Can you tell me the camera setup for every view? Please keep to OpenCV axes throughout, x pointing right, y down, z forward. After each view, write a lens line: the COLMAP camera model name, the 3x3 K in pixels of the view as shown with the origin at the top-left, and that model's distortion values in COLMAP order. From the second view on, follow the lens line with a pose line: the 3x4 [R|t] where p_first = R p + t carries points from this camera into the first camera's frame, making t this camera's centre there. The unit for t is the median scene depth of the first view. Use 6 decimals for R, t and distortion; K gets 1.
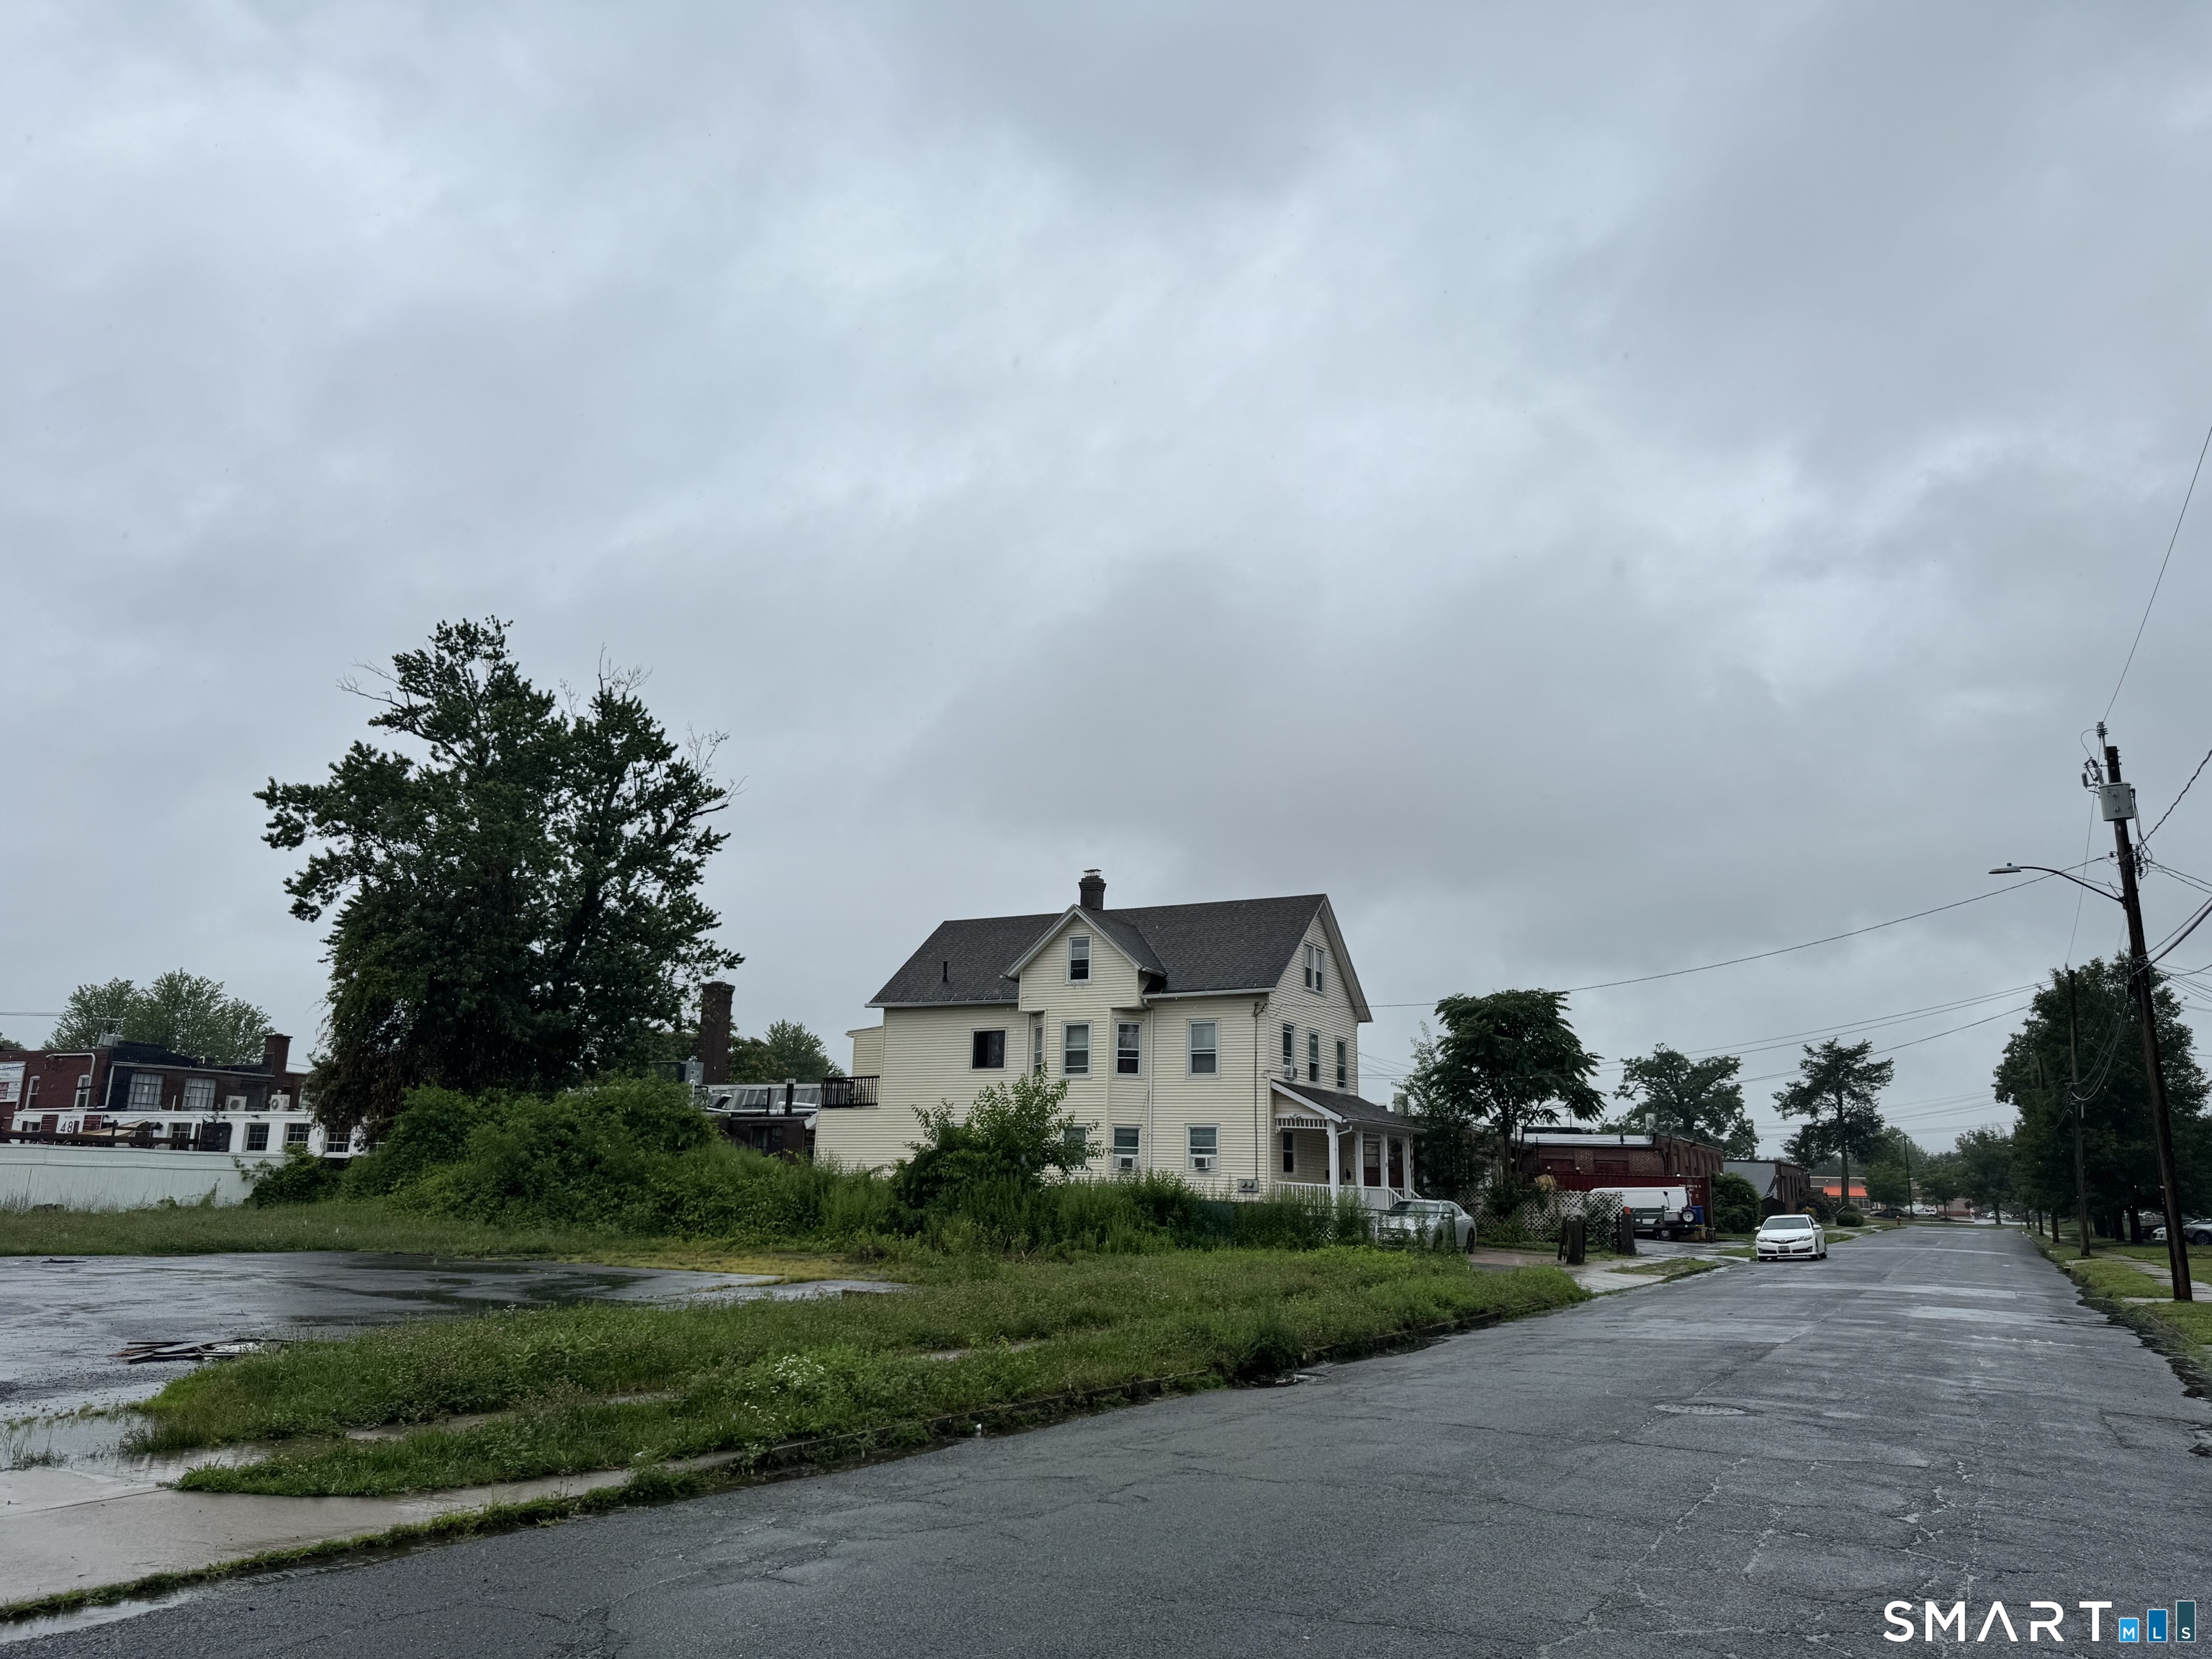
lens RADIAL K [[1582.7, 0, 1093.6], [0, 1582.7, 813.0], [0, 0, 1]] dist [0.055830, -0.056900]
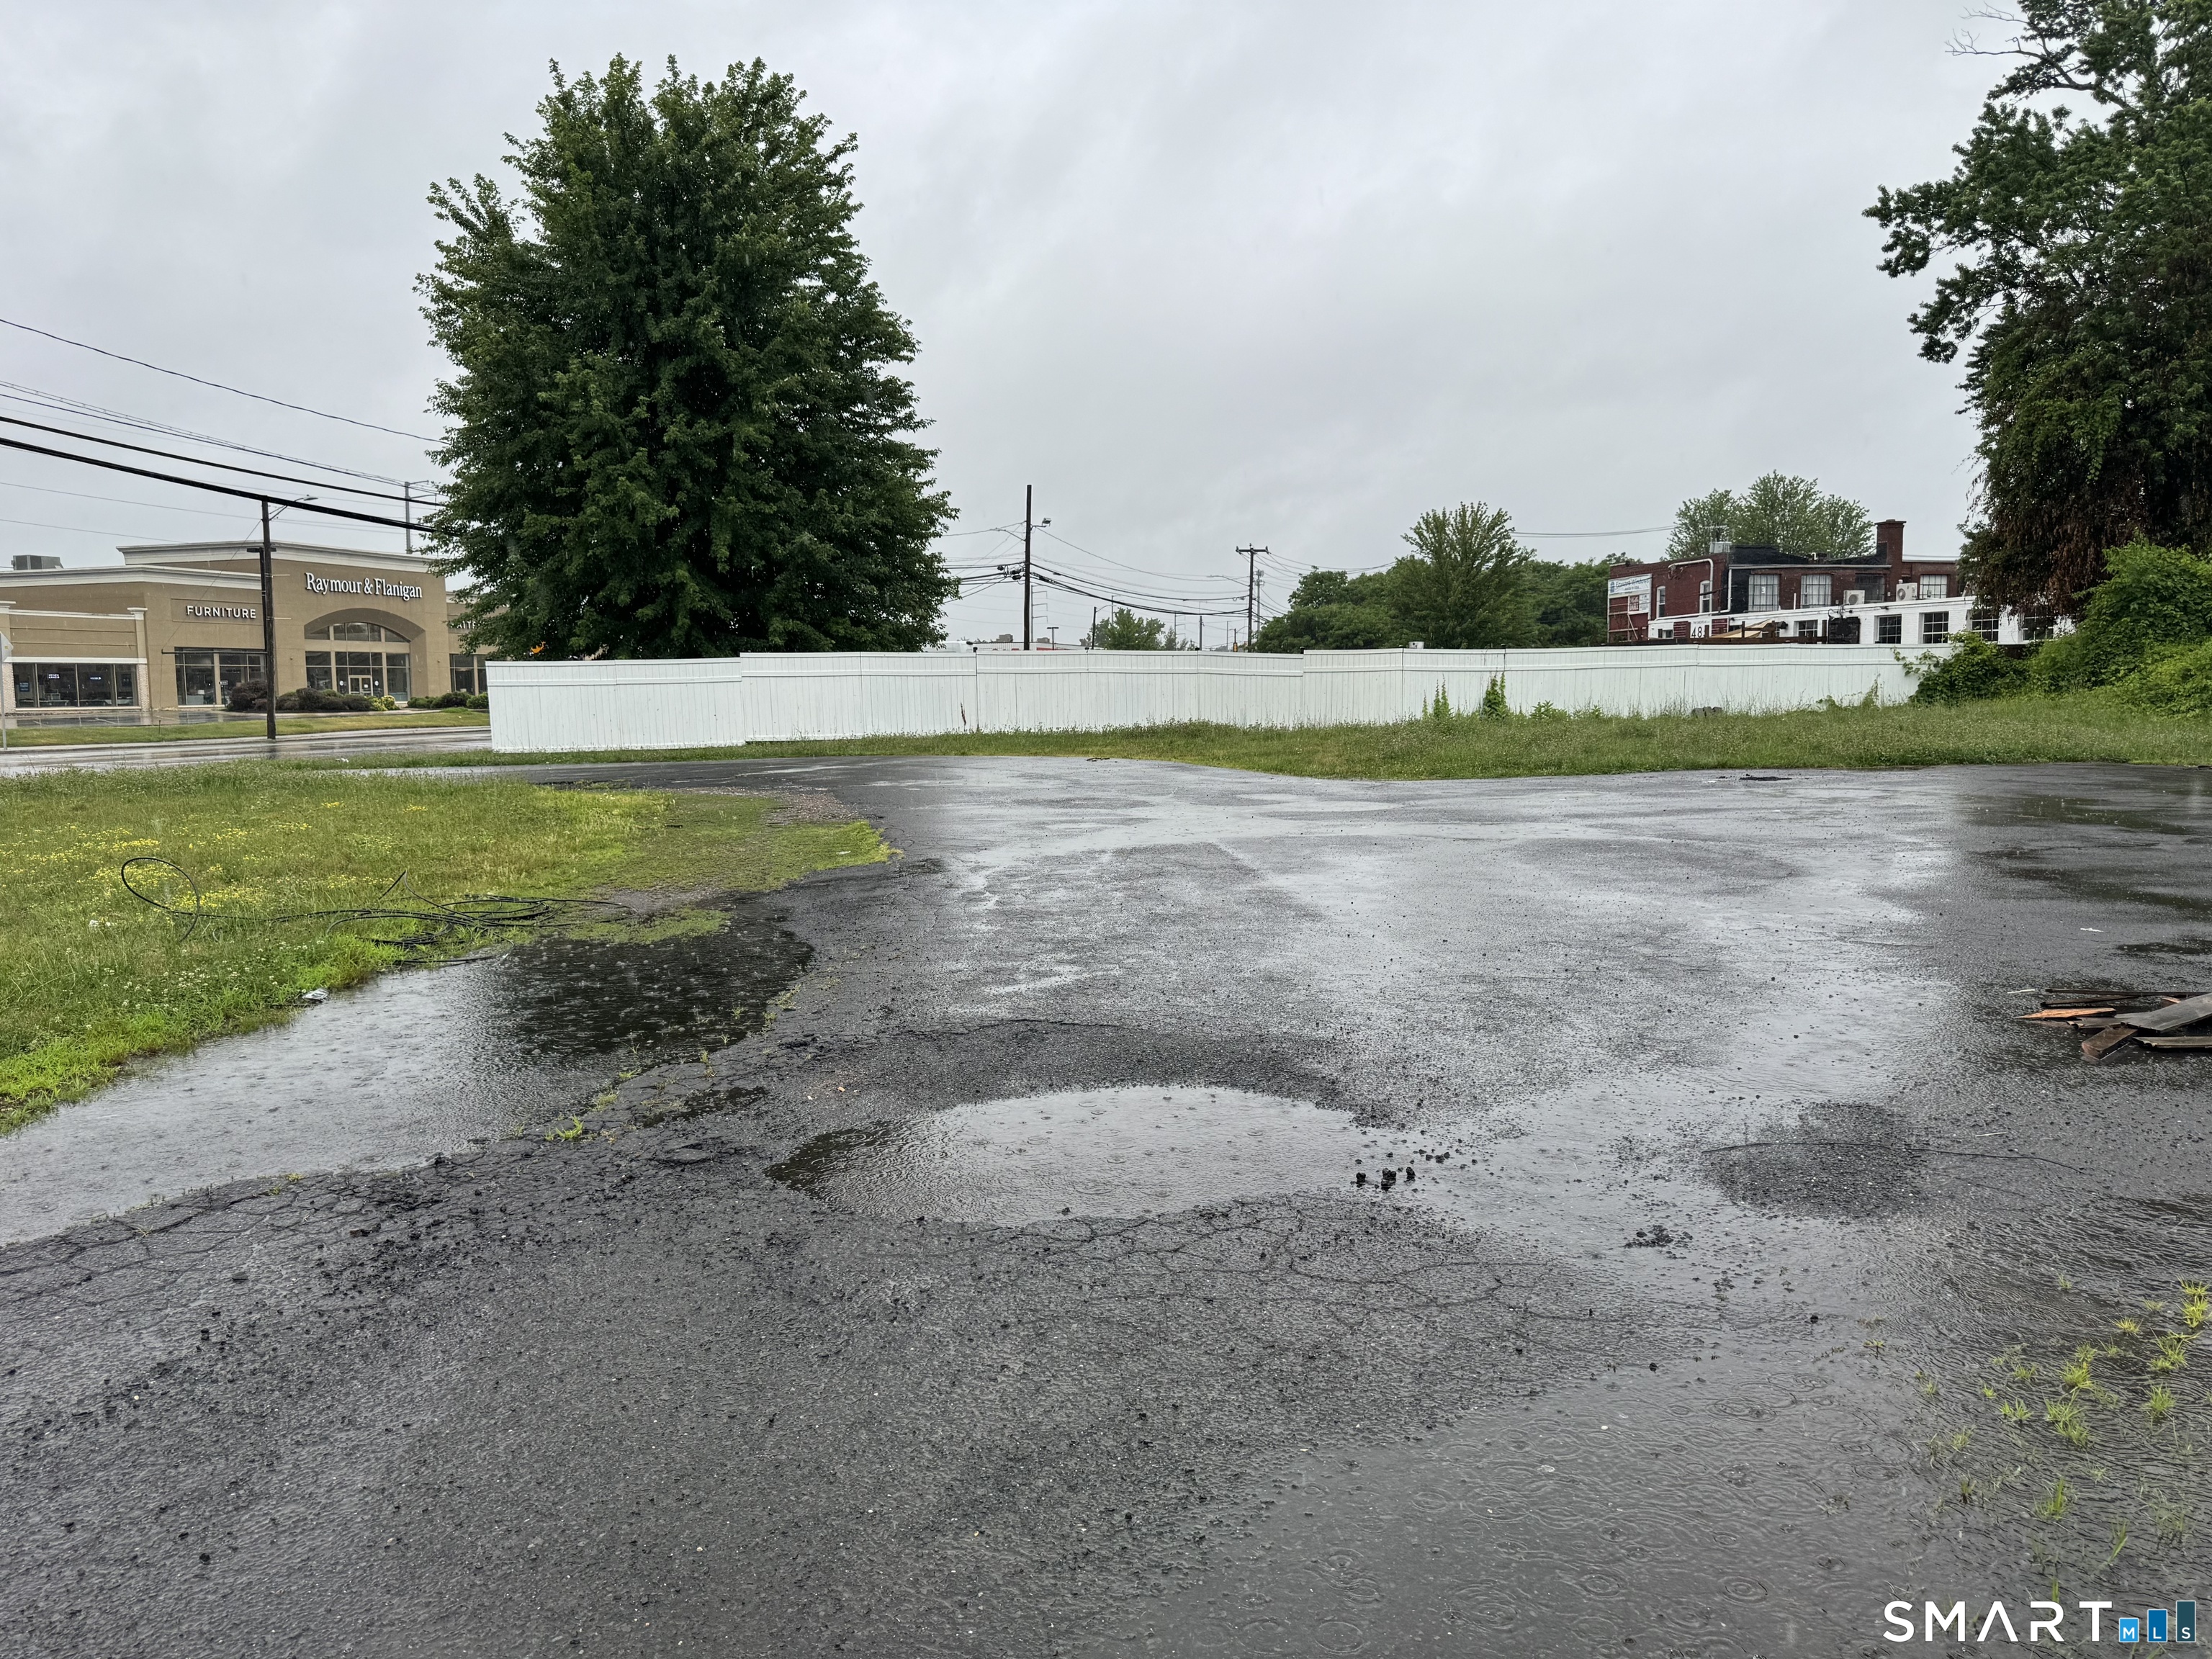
lens RADIAL K [[1582.7, 0, 1109.9], [0, 1582.7, 830.5], [0, 0, 1]] dist [0.055830, -0.056900]
pose [[0.617165, 0.037255, -0.785951, -0.106840], [0.212867, 0.953725, 0.212360, 0.032404], [0.757492, -0.298365, 0.580675, 0.140695]]
